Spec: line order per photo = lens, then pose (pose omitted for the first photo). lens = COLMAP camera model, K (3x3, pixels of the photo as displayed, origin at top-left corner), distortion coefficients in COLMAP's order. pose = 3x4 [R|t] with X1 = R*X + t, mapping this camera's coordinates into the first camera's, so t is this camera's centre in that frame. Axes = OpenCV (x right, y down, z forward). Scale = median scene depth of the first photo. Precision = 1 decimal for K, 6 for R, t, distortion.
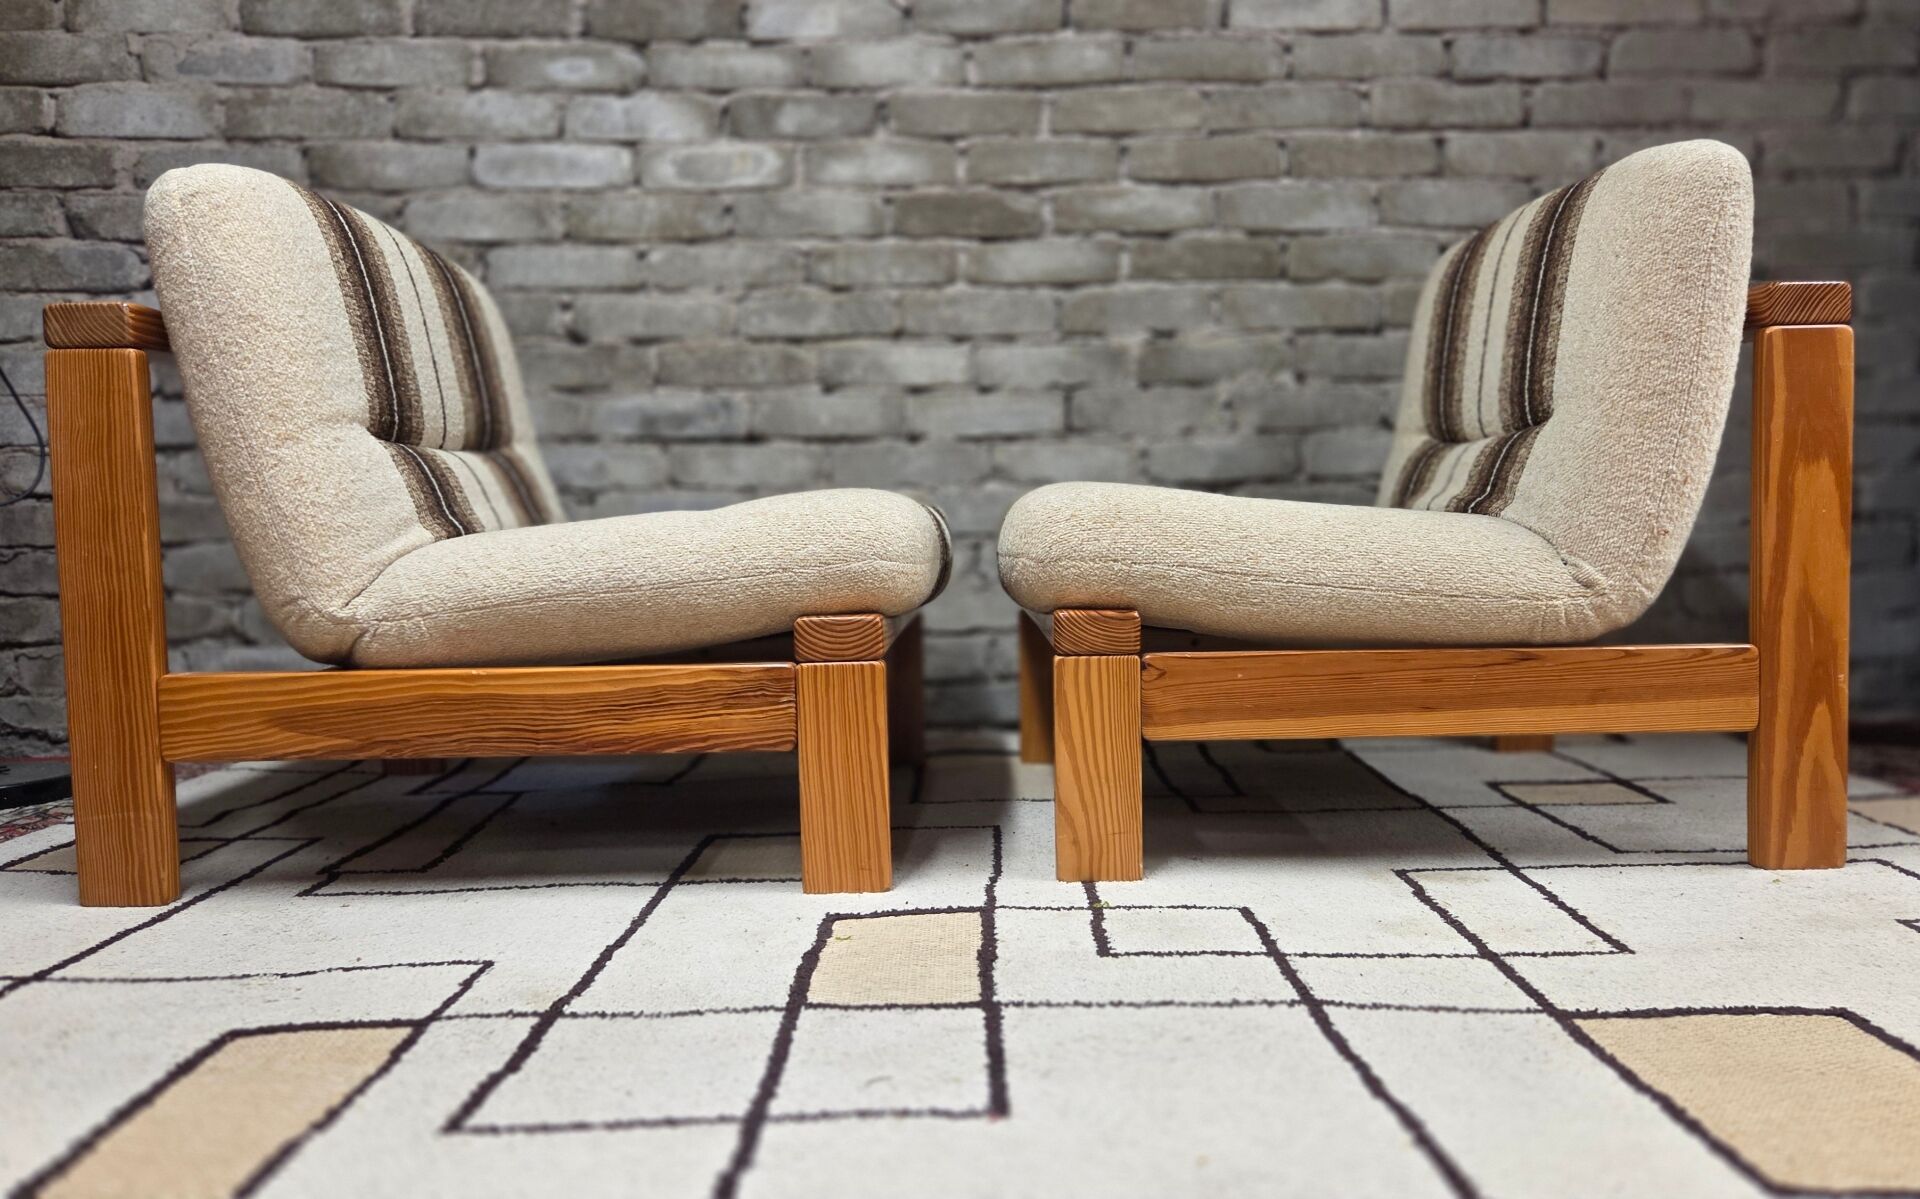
lens RADIAL K [[1409.1, 0, 991.3], [0, 1409.1, 589.4], [0, 0, 1]] dist [0.058497, -0.046498]
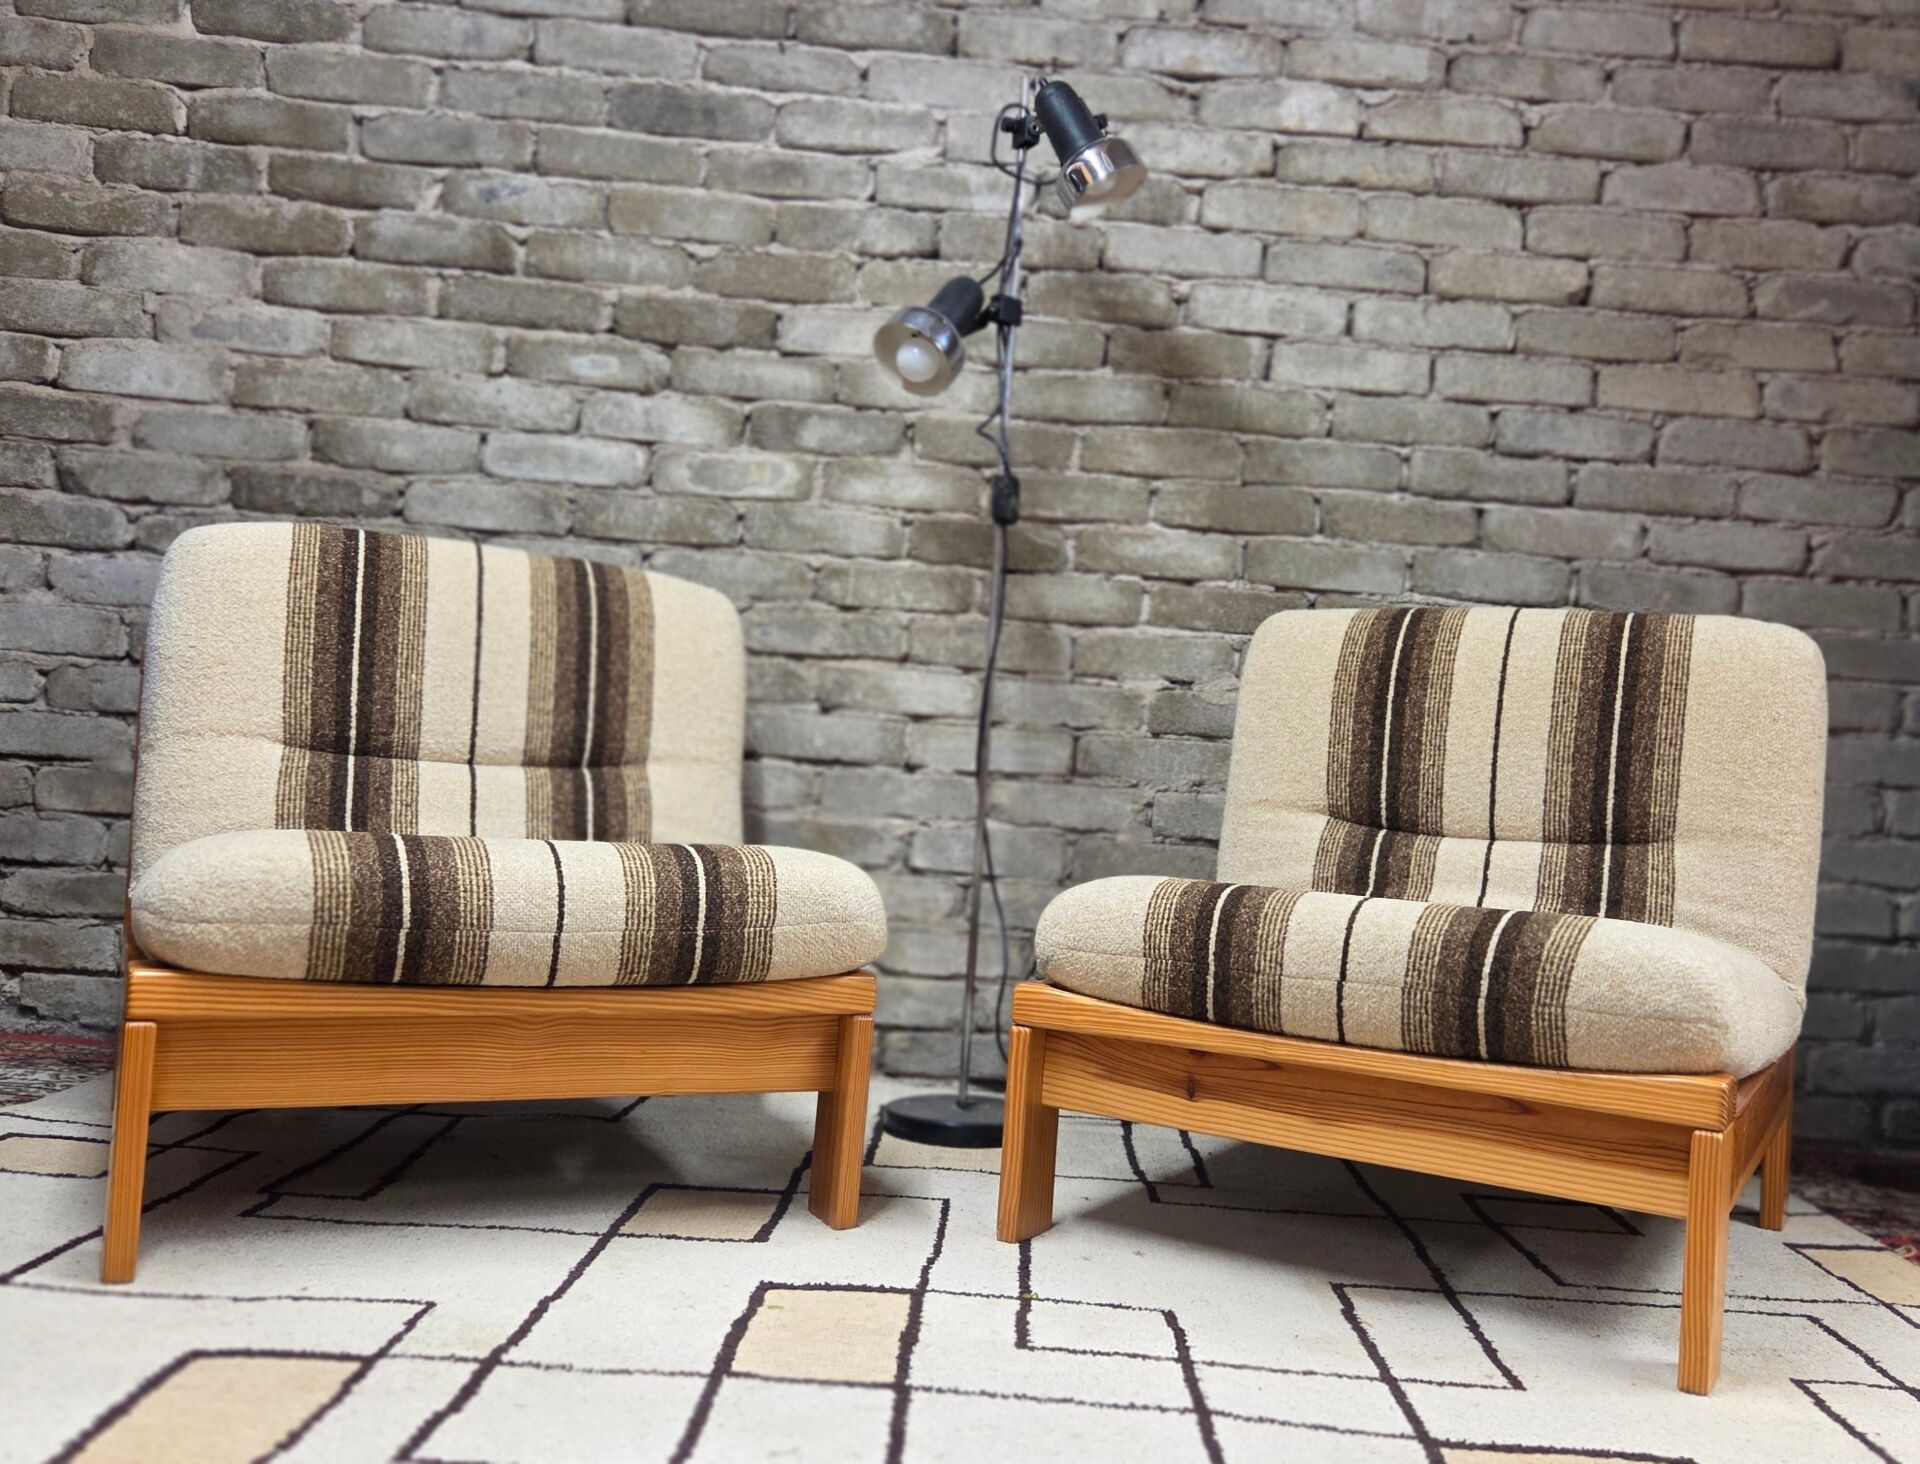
lens RADIAL K [[1710.2, 0, 1031.5], [0, 1710.2, 737.9], [0, 0, 1]] dist [0.060796, -0.051812]
pose [[0.996194, 0.087165, -0.000736, 0.026191], [-0.086974, 0.993381, -0.075037, -0.049399], [-0.005809, 0.074815, 0.997181, -0.157887]]
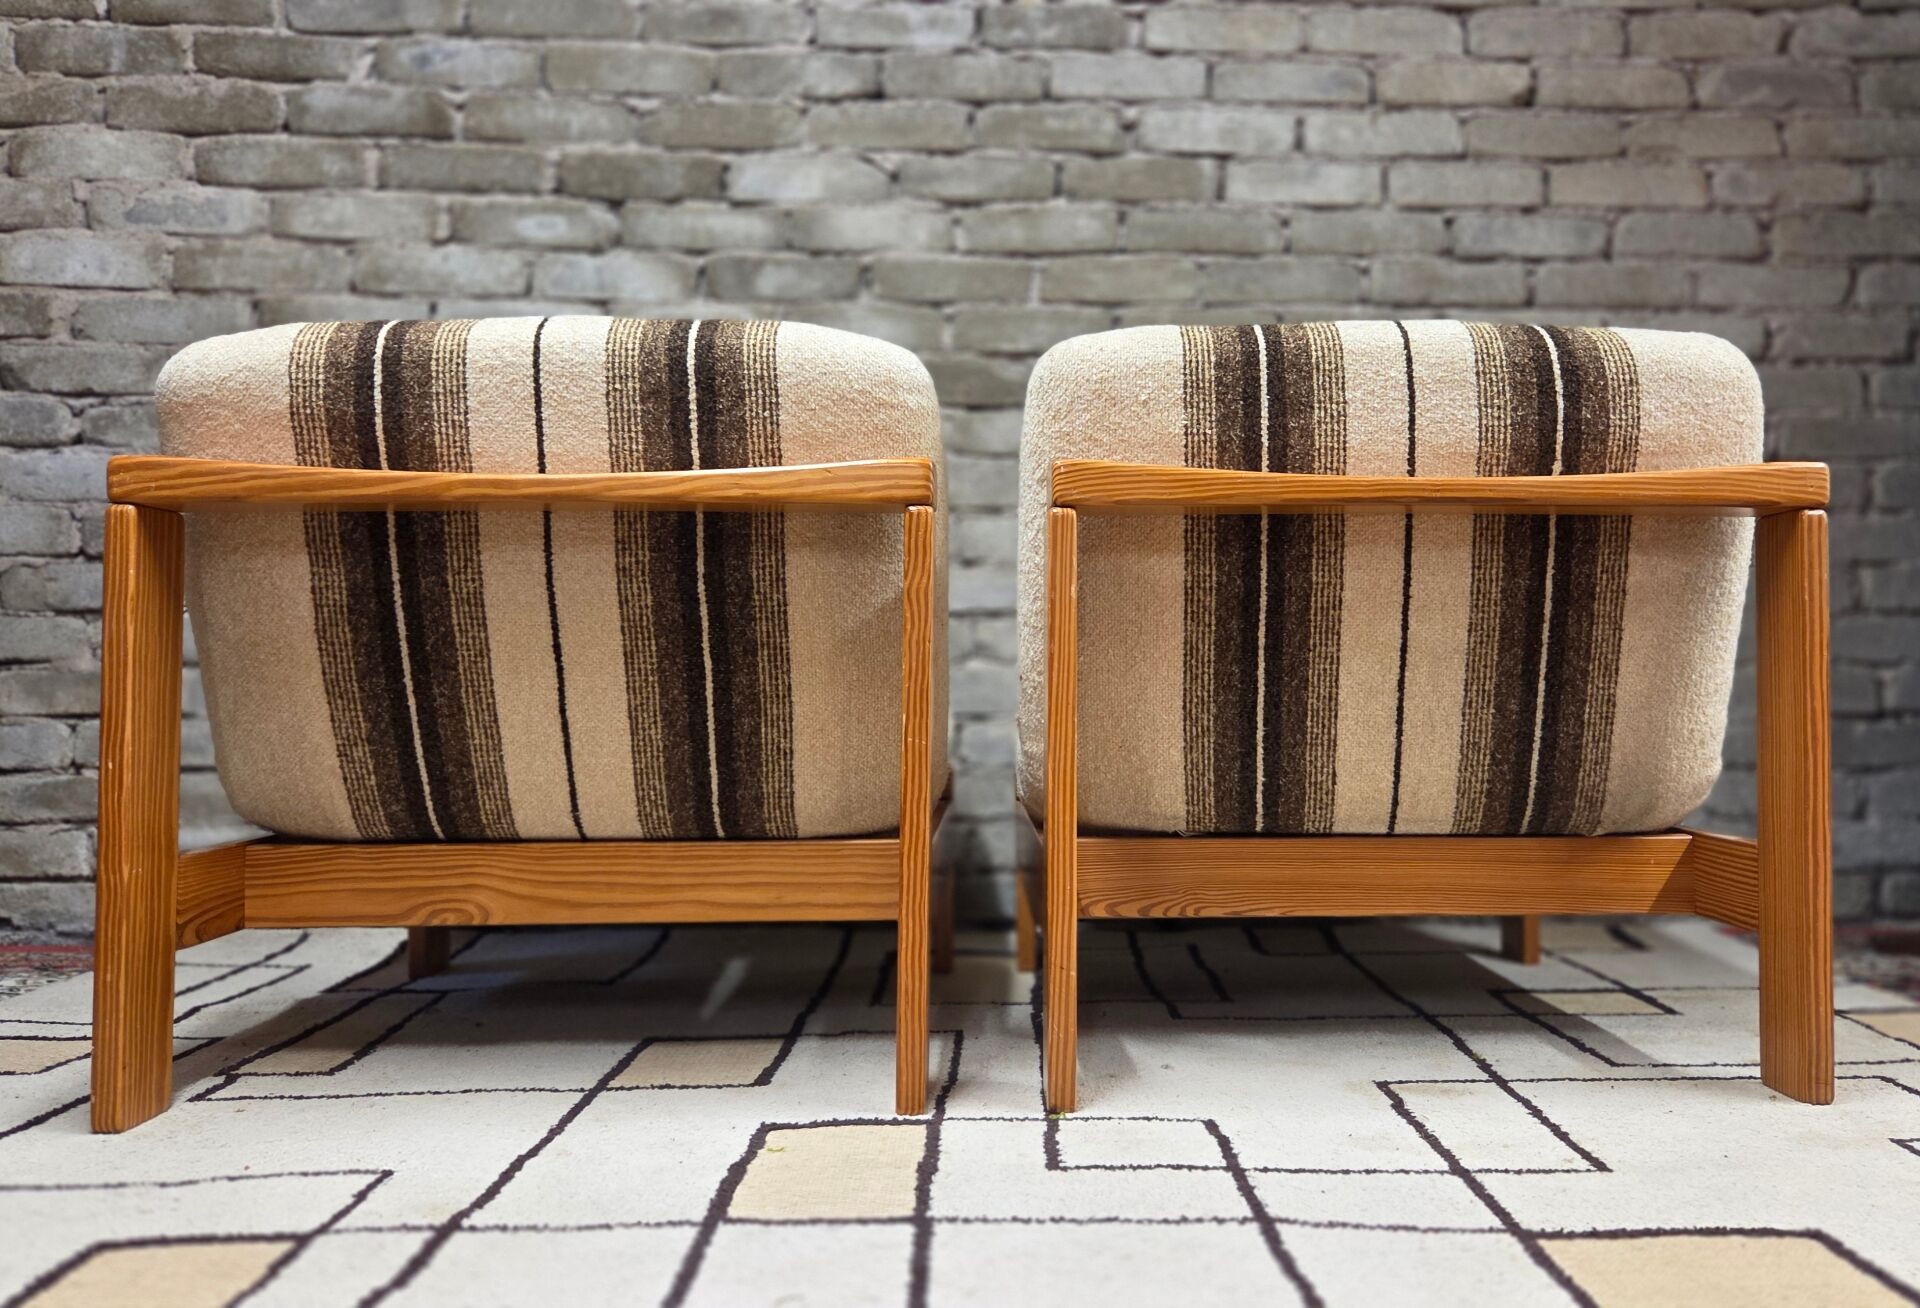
lens RADIAL K [[1536.3, 0, 1041.0], [0, 1536.3, 646.4], [0, 0, 1]] dist [0.057055, -0.045461]
pose [[0.999630, 0.016367, 0.021739, 0.023508], [-0.014483, 0.996344, -0.084196, 0.000262], [-0.023038, 0.083850, 0.996212, -0.024984]]
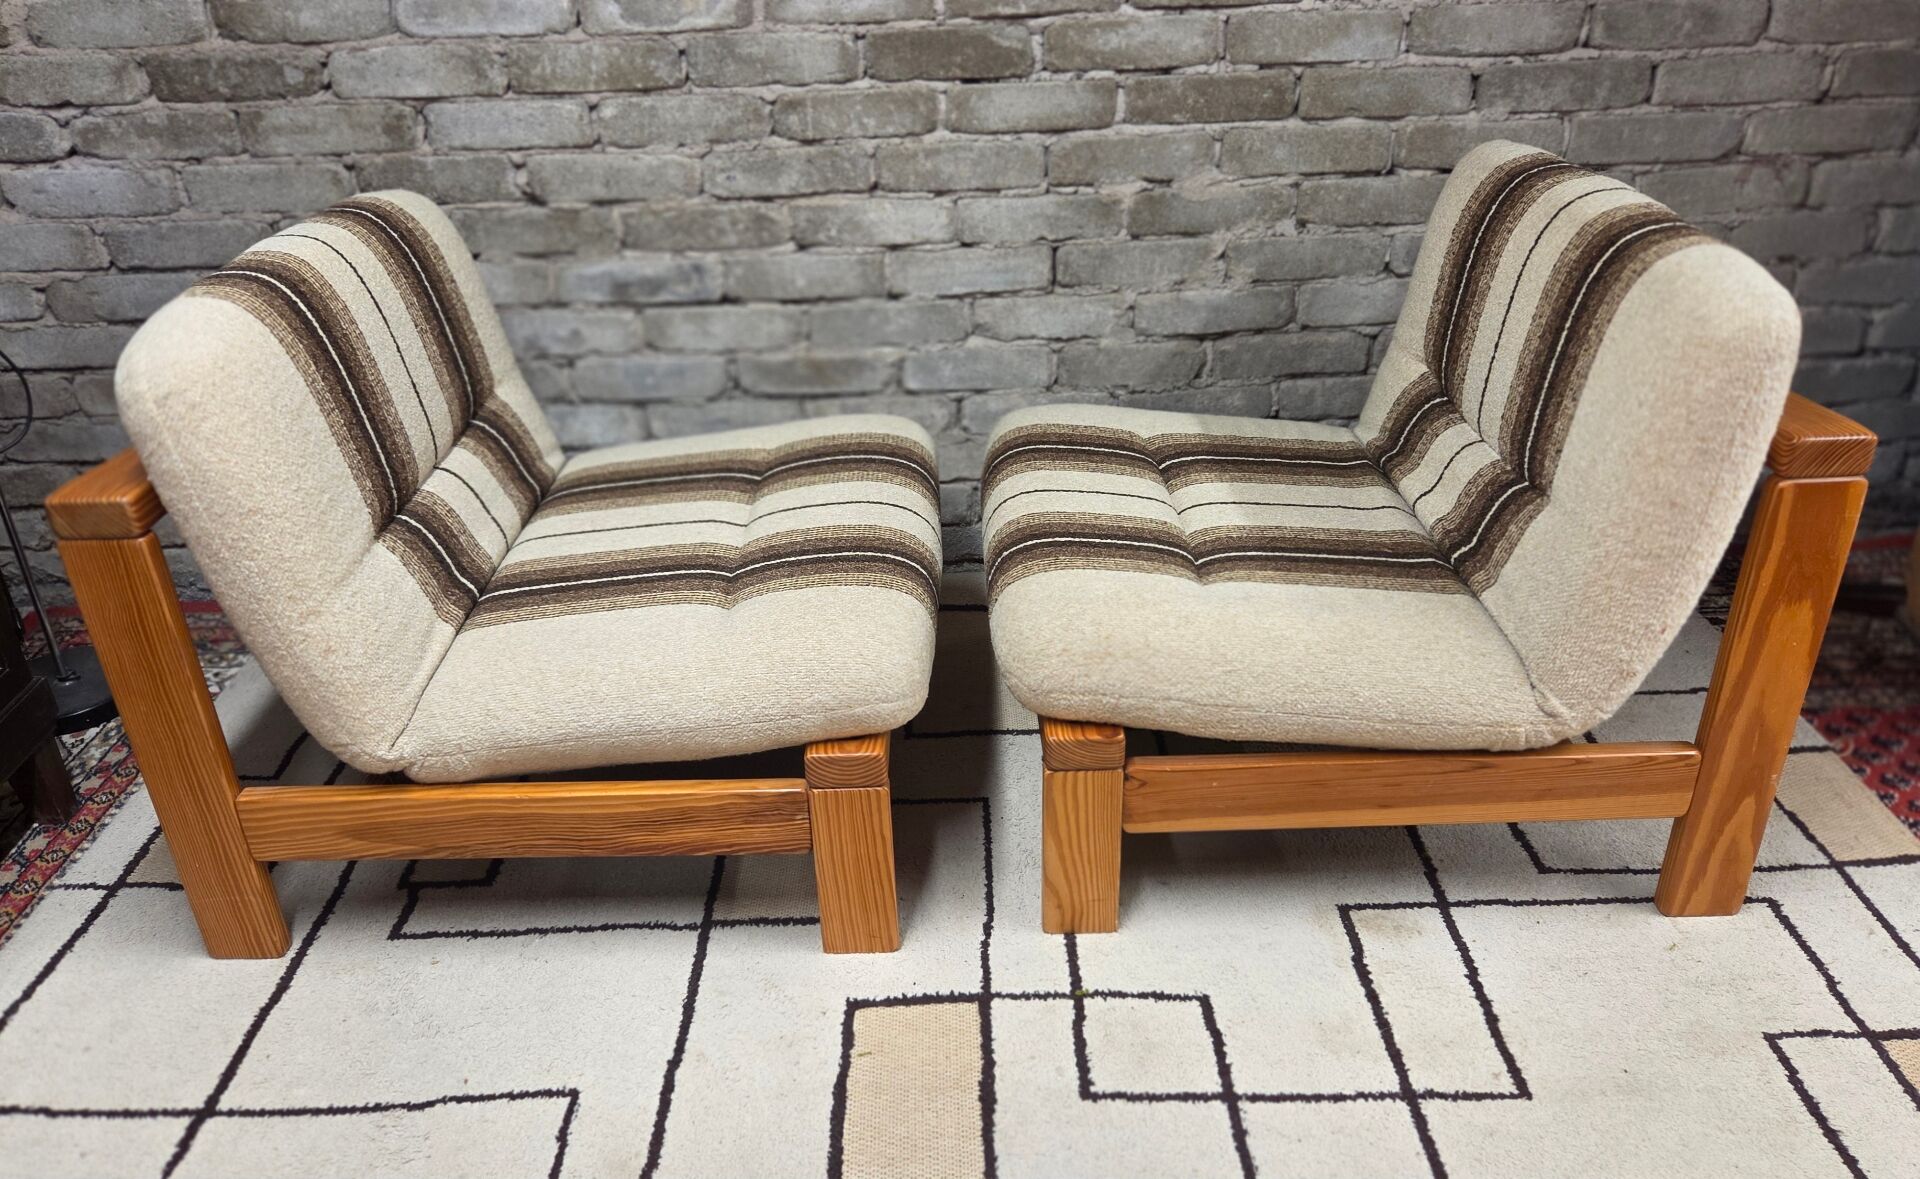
lens RADIAL K [[1391.7, 0, 930.5], [0, 1391.7, 571.9], [0, 0, 1]] dist [0.053682, -0.045892]
pose [[0.999803, -0.007033, -0.018582, -0.013786], [0.014066, 0.911058, 0.412038, -0.338089], [0.014031, -0.412218, 0.910977, 0.054079]]
